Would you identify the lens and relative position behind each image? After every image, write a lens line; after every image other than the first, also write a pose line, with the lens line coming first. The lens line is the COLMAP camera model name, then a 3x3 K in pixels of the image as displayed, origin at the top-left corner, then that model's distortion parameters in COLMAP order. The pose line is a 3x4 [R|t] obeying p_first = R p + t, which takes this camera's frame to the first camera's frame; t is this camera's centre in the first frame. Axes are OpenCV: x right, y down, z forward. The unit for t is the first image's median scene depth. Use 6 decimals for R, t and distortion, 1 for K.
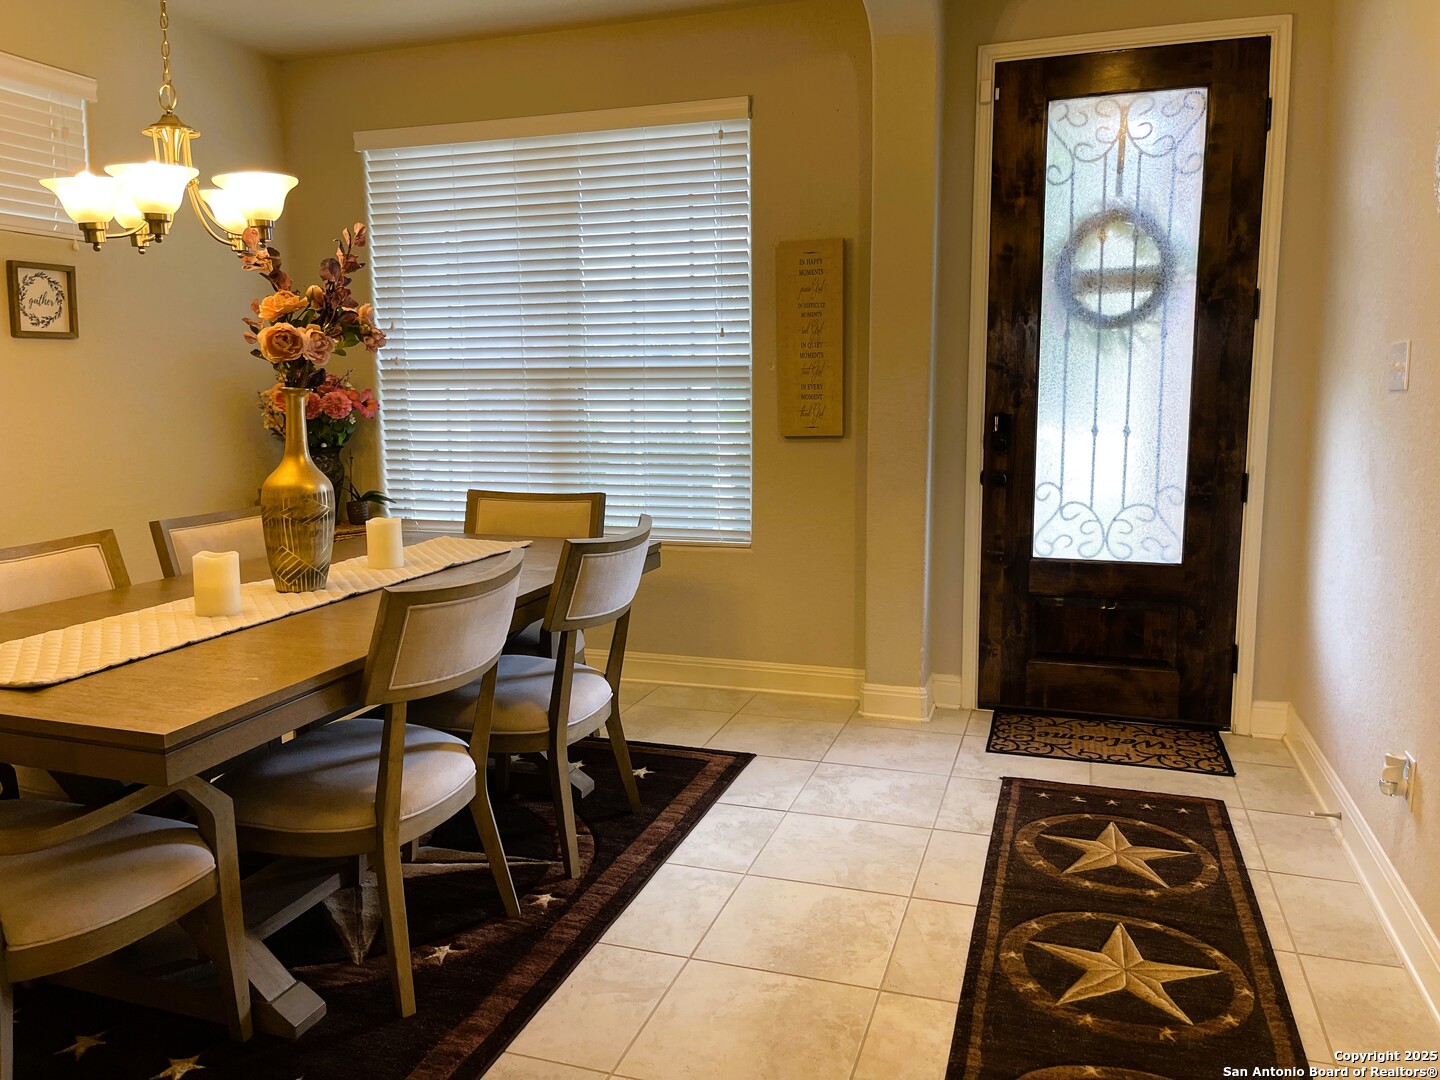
lens RADIAL K [[1090.9, 0, 720.7], [0, 1090.9, 533.3], [0, 0, 1]] dist [0.060176, -0.074057]
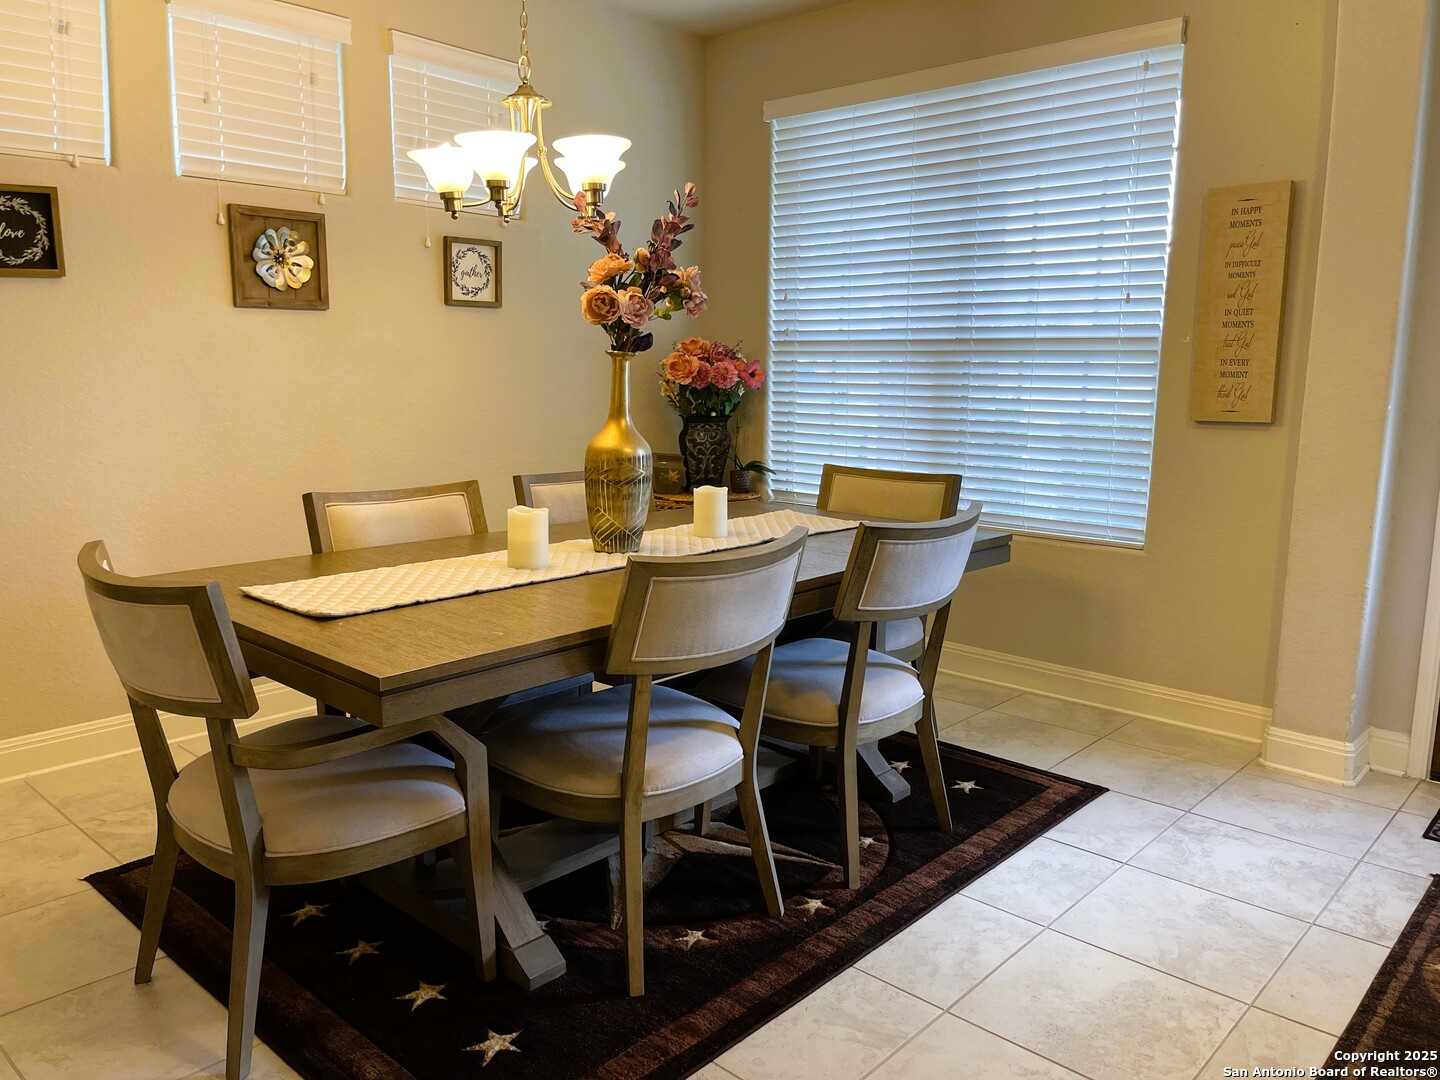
lens RADIAL K [[1090.9, 0, 717.6], [0, 1090.9, 539.0], [0, 0, 1]] dist [0.060176, -0.074057]
pose [[0.911991, 0.084077, -0.401501, 0.110364], [-0.074705, 0.996444, 0.038973, -0.005995], [0.403350, -0.005549, 0.915029, 0.114097]]
